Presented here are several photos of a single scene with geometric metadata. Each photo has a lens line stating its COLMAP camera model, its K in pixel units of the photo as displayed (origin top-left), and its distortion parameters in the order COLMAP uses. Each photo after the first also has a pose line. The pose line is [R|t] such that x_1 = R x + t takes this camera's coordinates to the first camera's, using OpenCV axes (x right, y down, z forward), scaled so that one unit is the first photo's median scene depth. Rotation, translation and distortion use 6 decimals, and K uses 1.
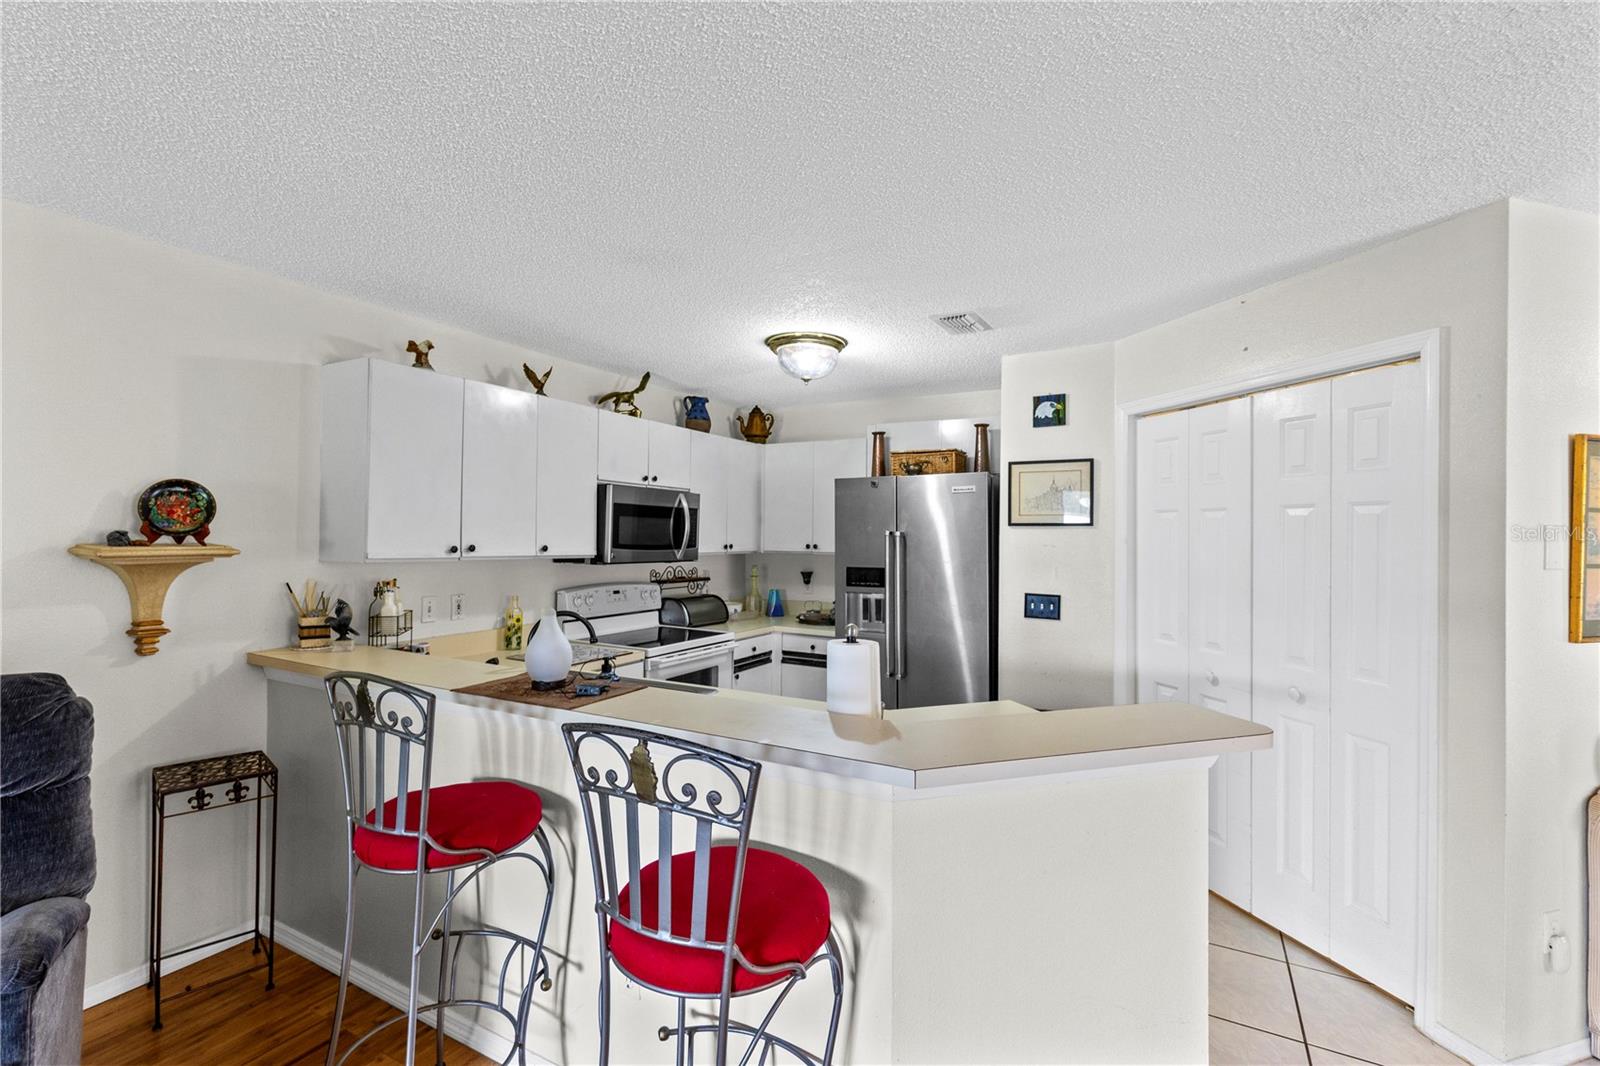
lens RADIAL K [[715.4, 0, 798.1], [0, 715.4, 529.9], [0, 0, 1]] dist [-0.000106, -0.000936]
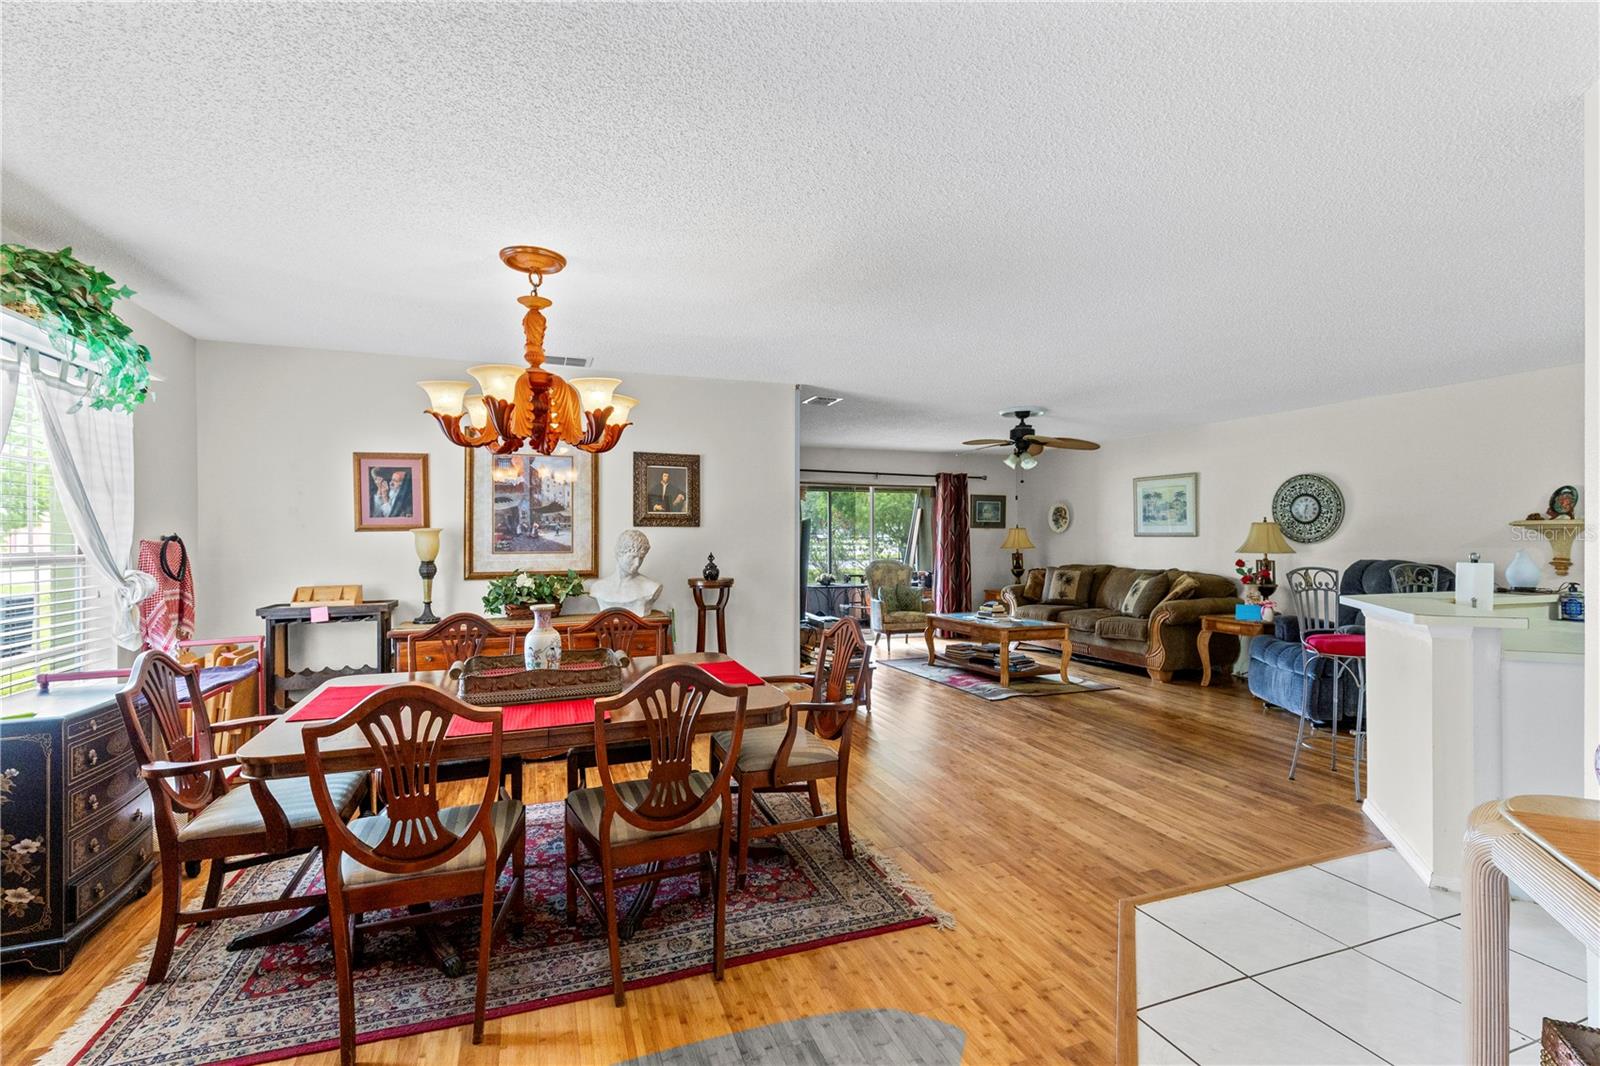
lens RADIAL K [[715.4, 0, 797.1], [0, 715.4, 532.2], [0, 0, 1]] dist [-0.000106, -0.000936]
pose [[-0.648829, -0.011291, -0.760851, 1.147045], [-0.001798, 0.999910, -0.013305, 0.049490], [0.760932, -0.007265, -0.648790, 0.394044]]
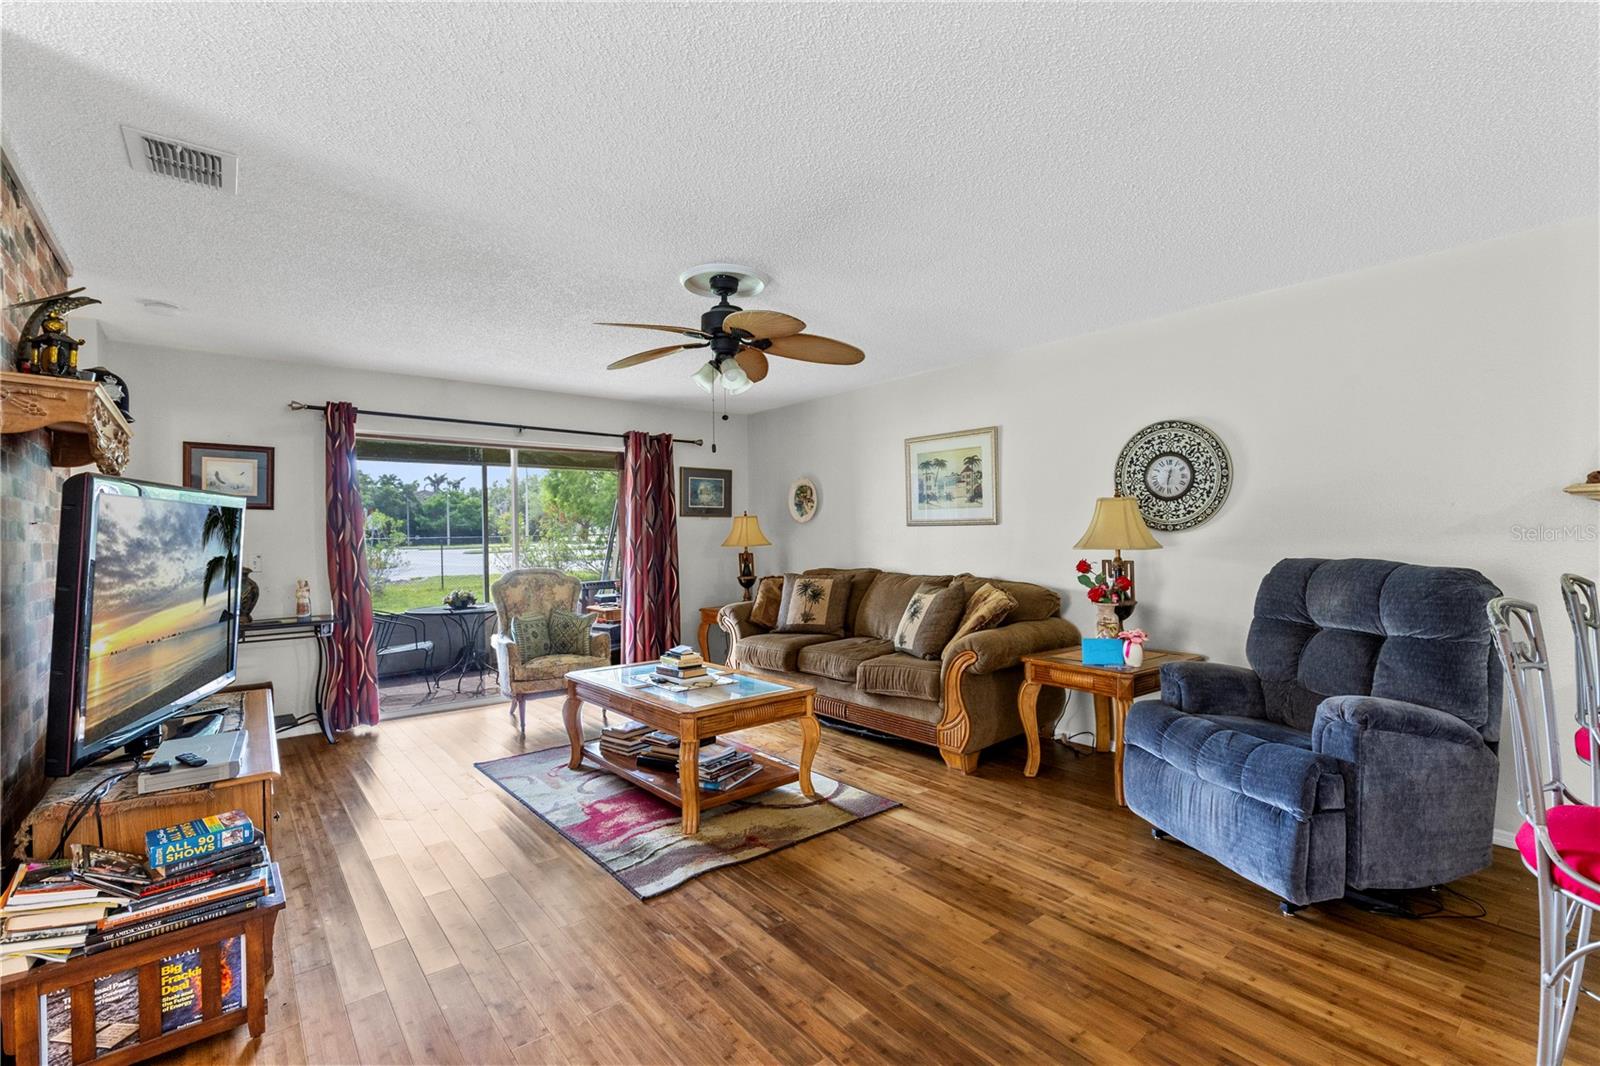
lens RADIAL K [[715.4, 0, 800.7], [0, 715.4, 540.6], [0, 0, 1]] dist [-0.000106, -0.000936]
pose [[-0.364811, 0.008773, -0.931040, 0.309713], [0.012445, 0.999912, 0.004546, 0.052256], [0.930998, -0.009928, -0.364888, 0.108719]]
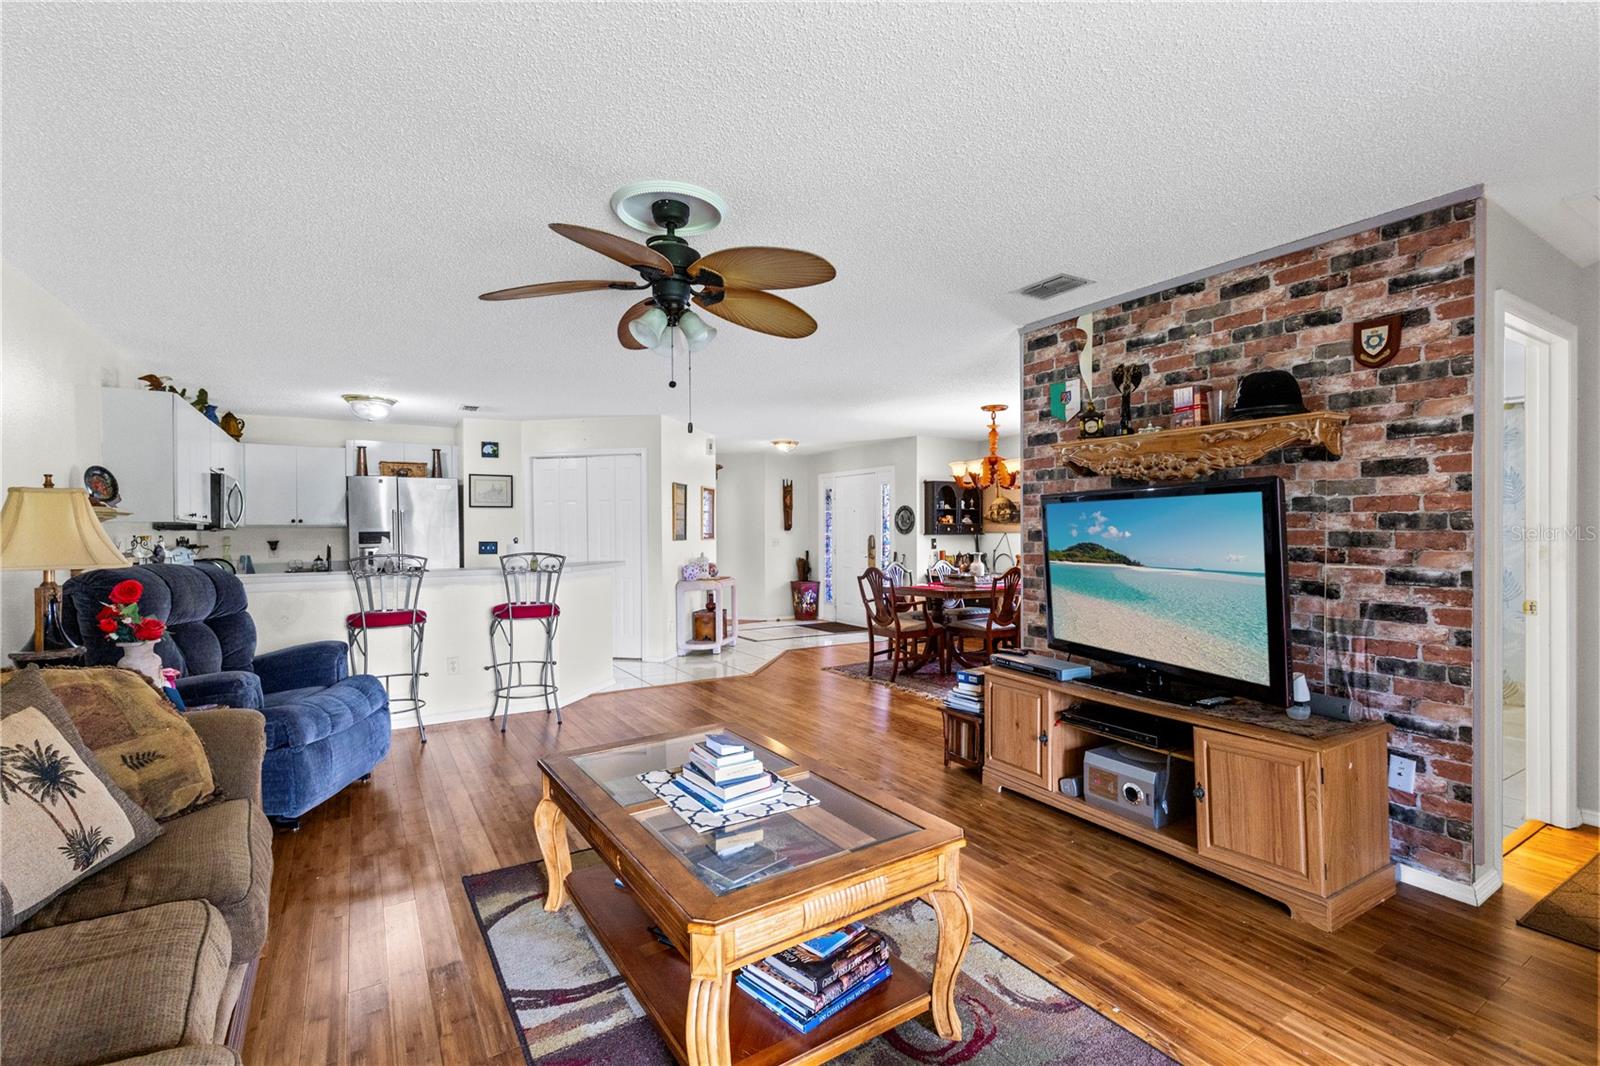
lens RADIAL K [[715.4, 0, 802.9], [0, 715.4, 536.3], [0, 0, 1]] dist [-0.000106, -0.000936]
pose [[0.483426, -0.018211, 0.875196, -0.986743], [0.003260, 0.999814, 0.019003, 0.039931], [-0.875379, -0.006334, 0.483395, -0.737267]]
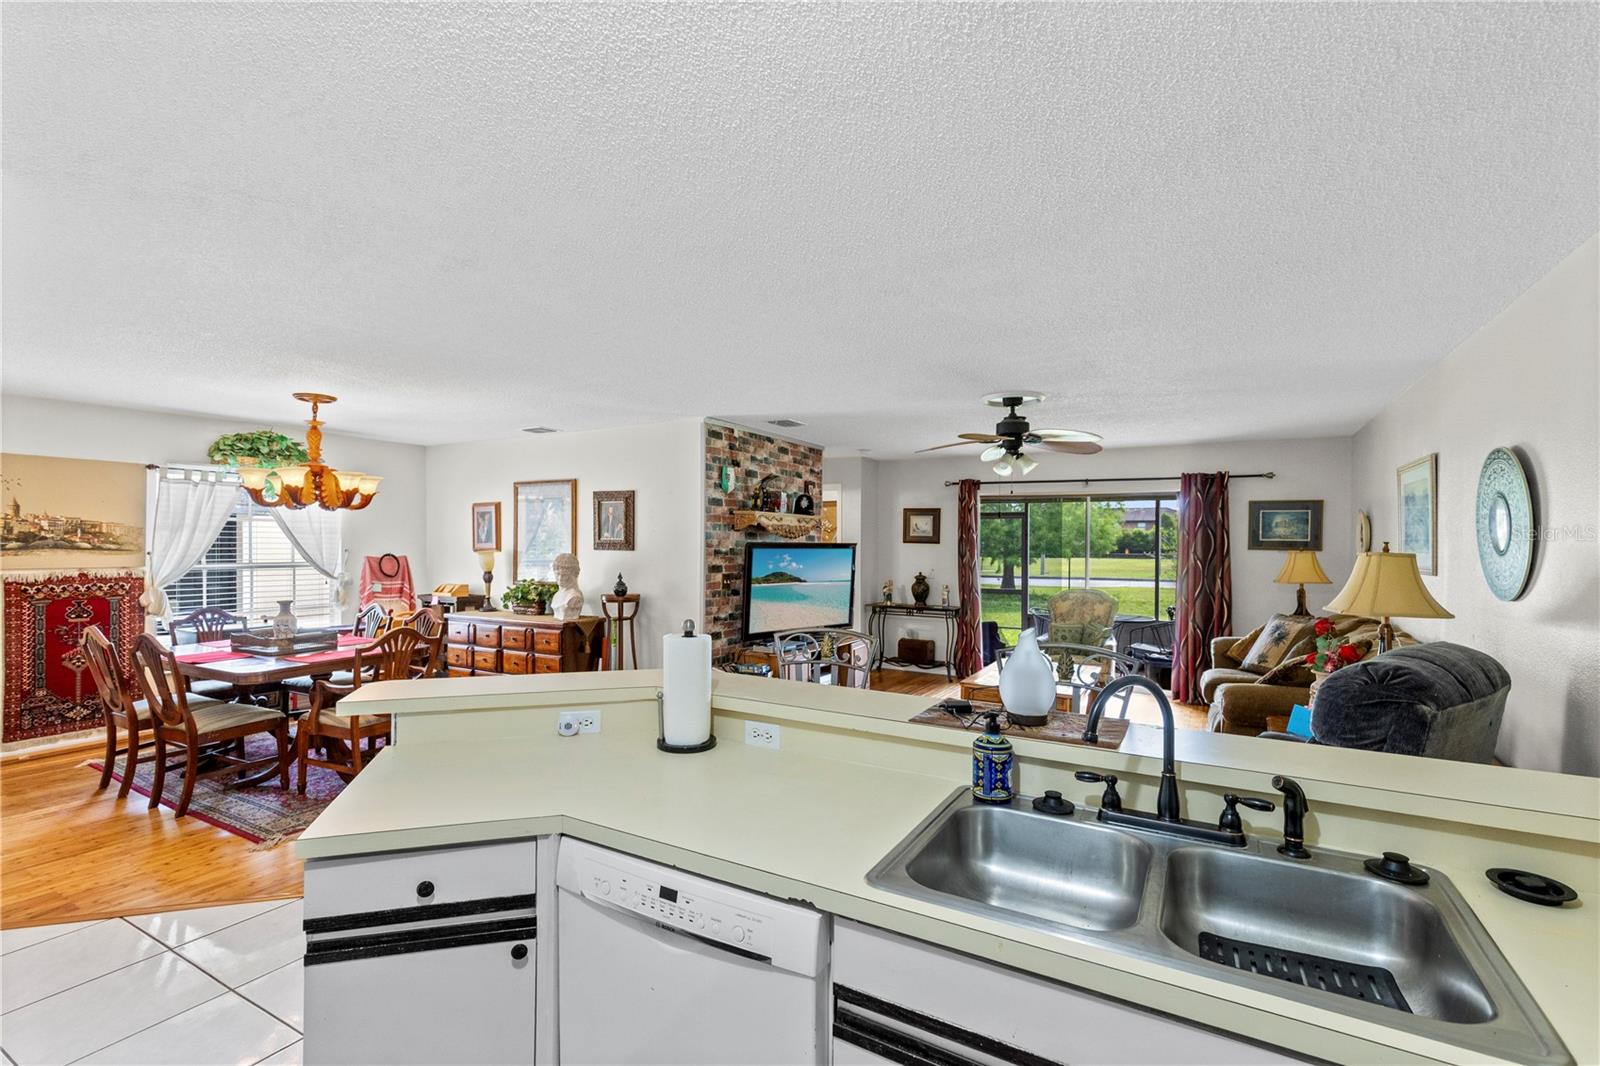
lens RADIAL K [[715.4, 0, 802.5], [0, 715.4, 535.9], [0, 0, 1]] dist [-0.000106, -0.000936]
pose [[-0.999837, -0.016089, 0.008194, -0.096960], [-0.016210, 0.999758, -0.014867, 0.009480], [-0.007953, -0.014997, -0.999856, 0.956074]]
